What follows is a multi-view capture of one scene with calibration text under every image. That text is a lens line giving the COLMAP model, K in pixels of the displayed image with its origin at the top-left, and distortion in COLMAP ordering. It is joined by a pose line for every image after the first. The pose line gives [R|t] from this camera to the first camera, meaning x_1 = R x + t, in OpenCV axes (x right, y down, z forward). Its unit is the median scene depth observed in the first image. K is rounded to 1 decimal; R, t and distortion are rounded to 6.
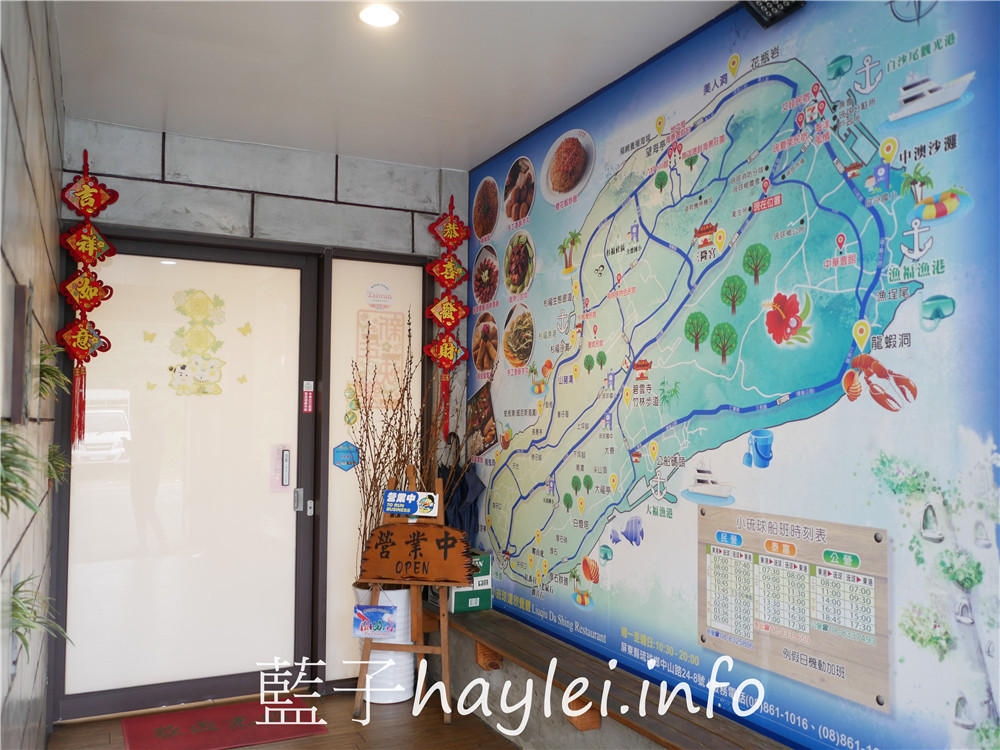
lens RADIAL K [[855.7, 0, 495.7], [0, 855.7, 373.7], [0, 0, 1]] dist [-0.022515, -0.016175]
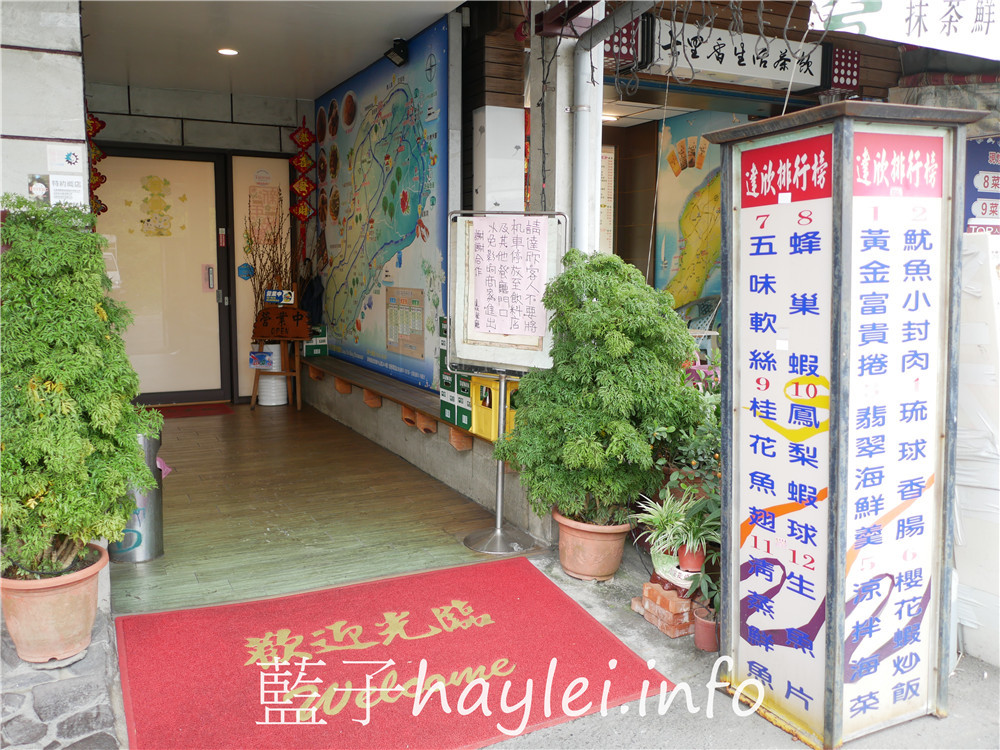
lens RADIAL K [[855.7, 0, 499.6], [0, 855.7, 375.4], [0, 0, 1]] dist [-0.022515, -0.016175]
pose [[0.999893, 0.001284, 0.014591, 0.352412], [-0.003894, 0.983605, 0.180296, -0.012938], [-0.014120, -0.180333, 0.983504, -0.844383]]
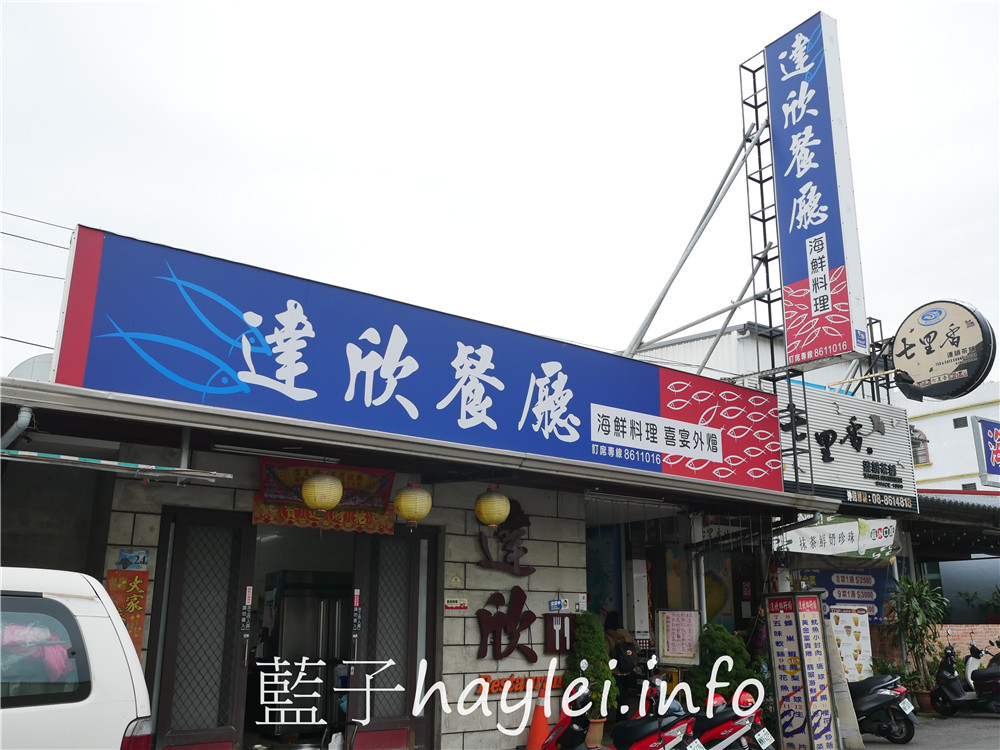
lens RADIAL K [[855.7, 0, 502.3], [0, 855.7, 371.5], [0, 0, 1]] dist [-0.022515, -0.016175]
pose [[0.989710, 0.045389, 0.135700, -1.901081], [-0.012906, 0.972808, -0.231253, -0.275433], [-0.142506, 0.227122, 0.963383, -5.094732]]
